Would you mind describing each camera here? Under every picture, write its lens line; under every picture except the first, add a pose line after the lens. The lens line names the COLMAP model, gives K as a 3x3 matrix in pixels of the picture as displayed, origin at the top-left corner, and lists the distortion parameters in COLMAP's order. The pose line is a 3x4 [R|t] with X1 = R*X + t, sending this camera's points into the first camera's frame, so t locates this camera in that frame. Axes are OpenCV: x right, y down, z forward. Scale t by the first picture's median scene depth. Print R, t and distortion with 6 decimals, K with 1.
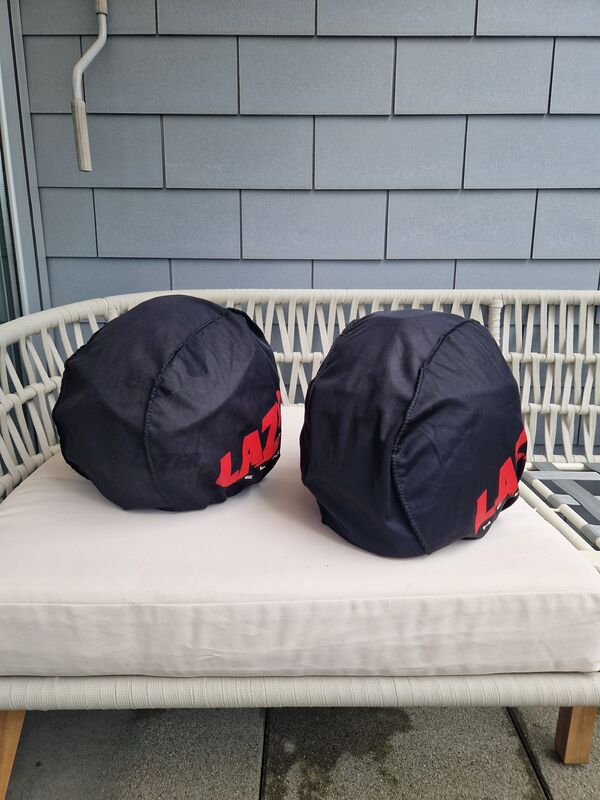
lens RADIAL K [[539.9, 0, 326.9], [0, 539.9, 399.9], [0, 0, 1]] dist [0.002812, -0.020302]
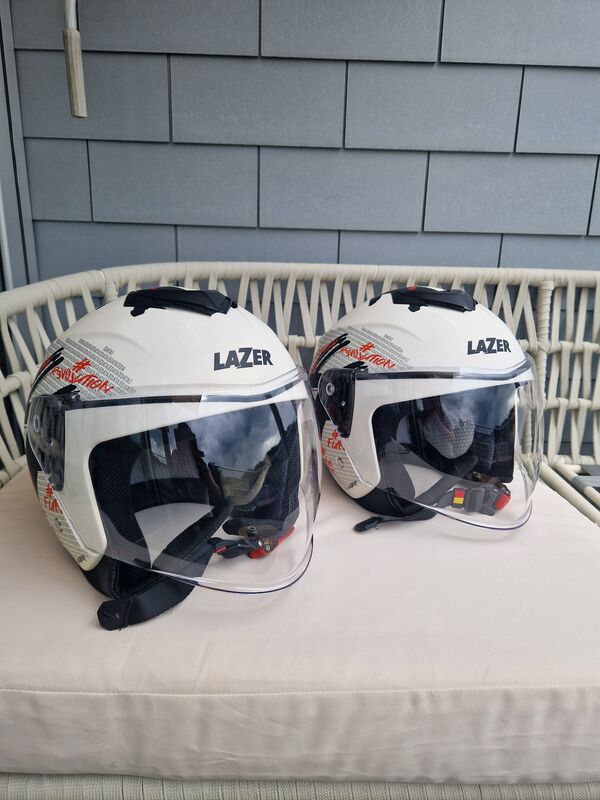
lens RADIAL K [[542.4, 0, 333.9], [0, 542.4, 391.1], [0, 0, 1]] dist [-0.000169, -0.032357]
pose [[0.999744, 0.022487, 0.002559, -0.034879], [-0.022560, 0.999186, 0.033431, -0.031307], [-0.001805, -0.033480, 0.999438, 0.126286]]
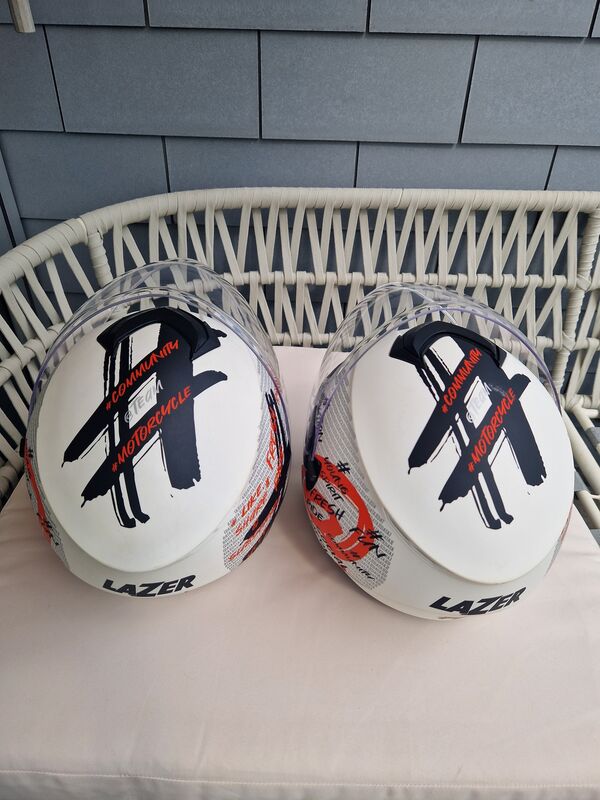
lens RADIAL K [[539.9, 0, 326.9], [0, 539.9, 399.9], [0, 0, 1]] dist [0.002812, -0.020302]
pose [[0.997747, 0.059352, -0.031273, -0.027827], [-0.042910, 0.922932, 0.382564, -0.231374], [0.051569, -0.380361, 0.923399, 0.214379]]
